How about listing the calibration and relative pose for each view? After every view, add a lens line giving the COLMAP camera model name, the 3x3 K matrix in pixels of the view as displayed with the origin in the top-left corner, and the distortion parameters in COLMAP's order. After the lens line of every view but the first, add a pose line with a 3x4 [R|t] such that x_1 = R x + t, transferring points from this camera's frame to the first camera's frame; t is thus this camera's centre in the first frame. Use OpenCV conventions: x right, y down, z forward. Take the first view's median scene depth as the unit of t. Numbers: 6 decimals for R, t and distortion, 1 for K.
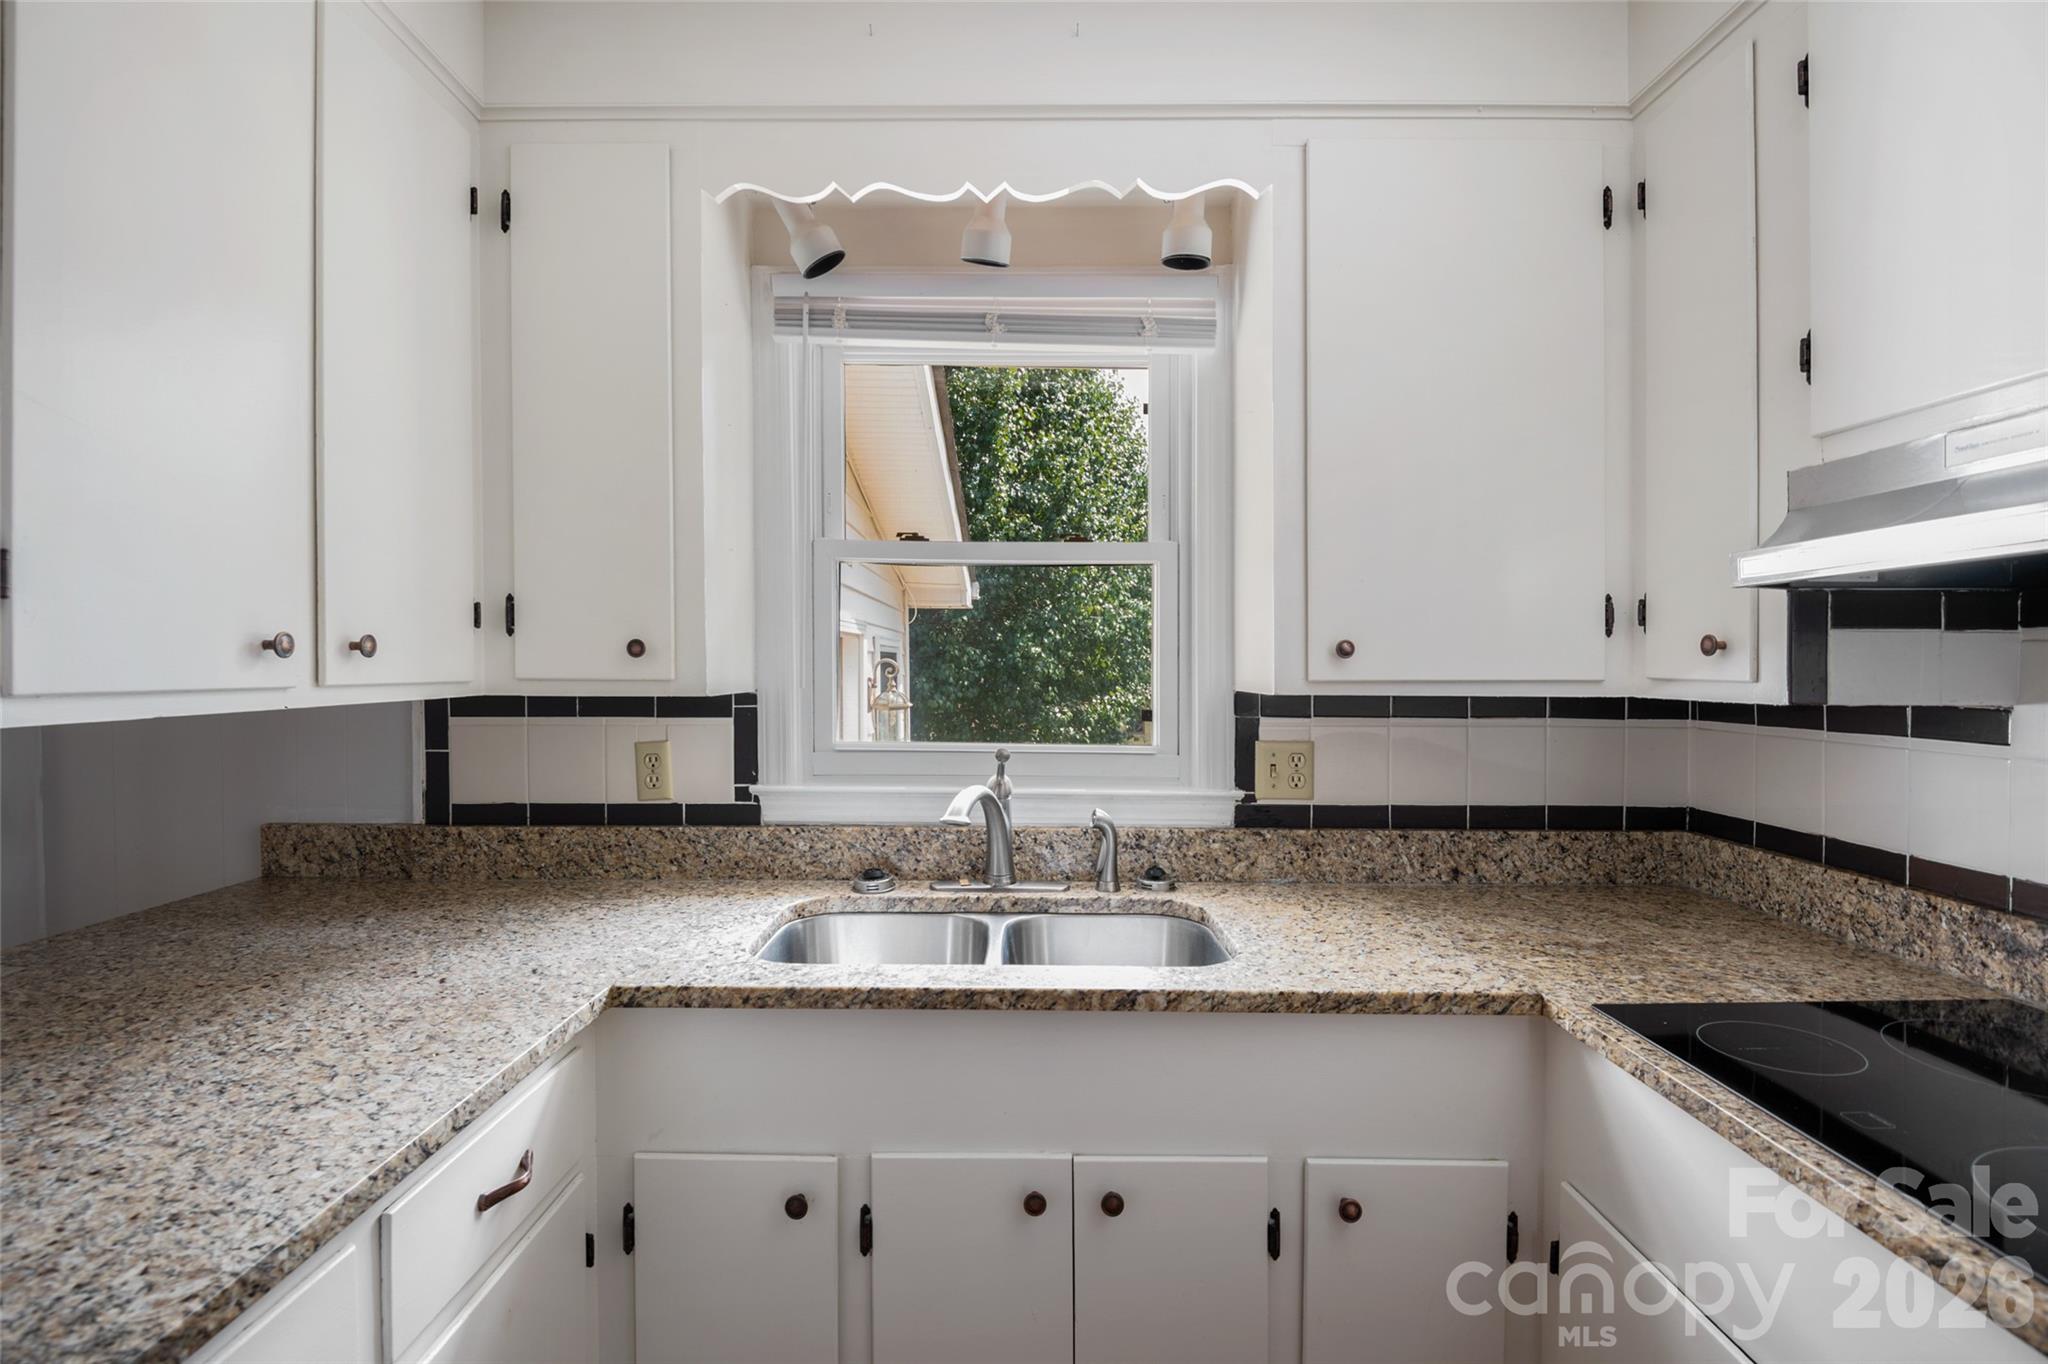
lens RADIAL K [[956.6, 0, 1012.5], [0, 956.6, 670.1], [0, 0, 1]] dist [-0.006385, -0.007724]
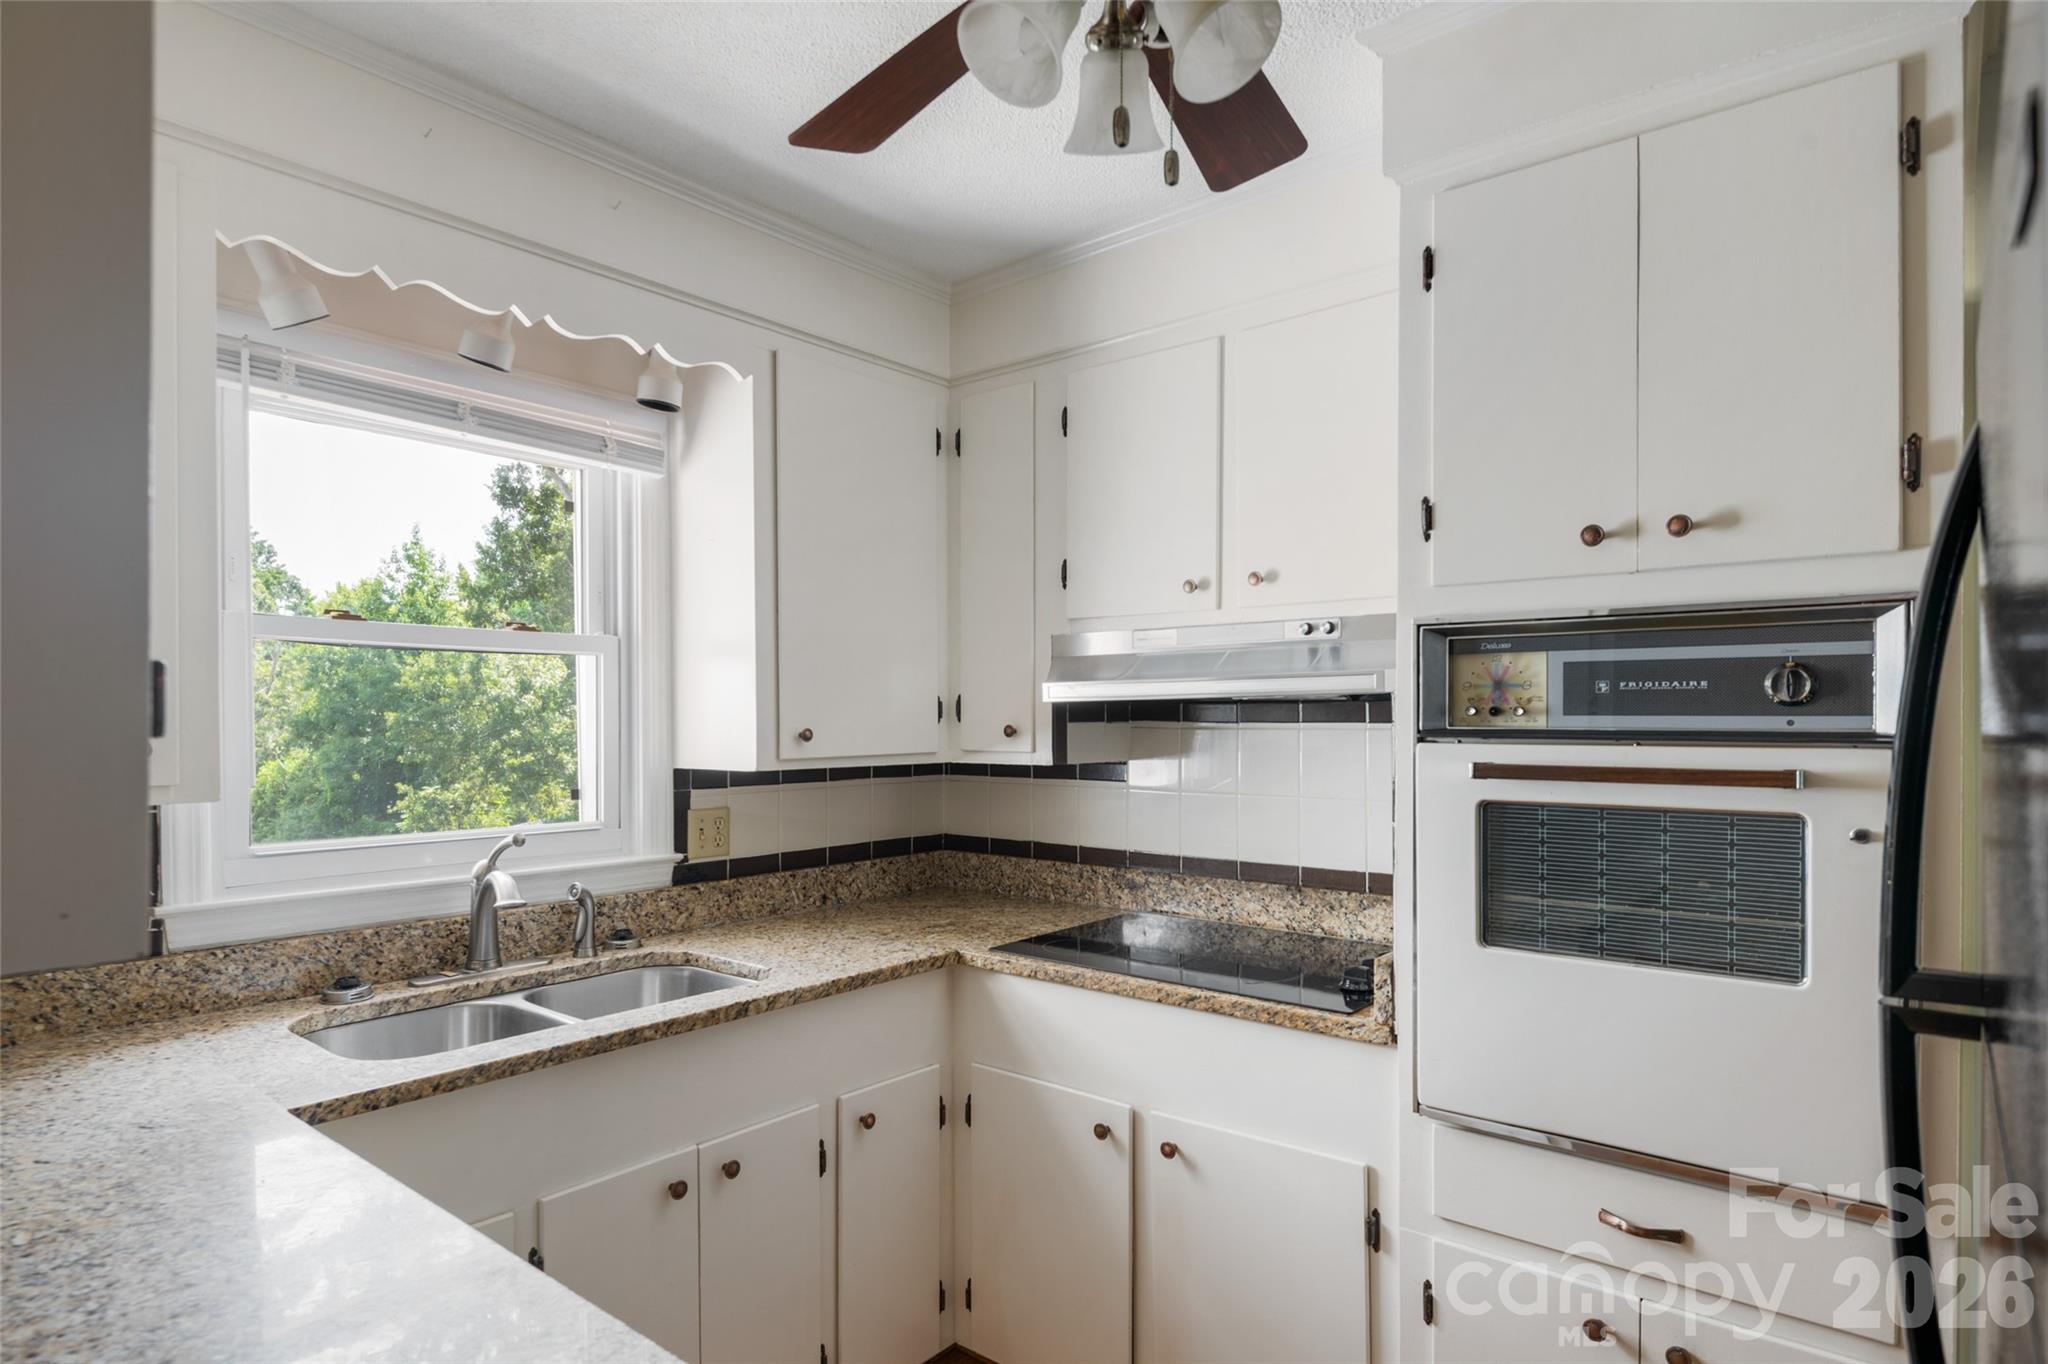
lens RADIAL K [[1128.7, 0, 1018.9], [0, 1128.7, 692.1], [0, 0, 1]] dist [-0.018062, -0.006849]
pose [[0.631871, 0.007142, 0.775041, -0.606567], [0.010915, 0.999776, -0.018111, -0.044323], [-0.774997, 0.019903, 0.631651, -0.208347]]
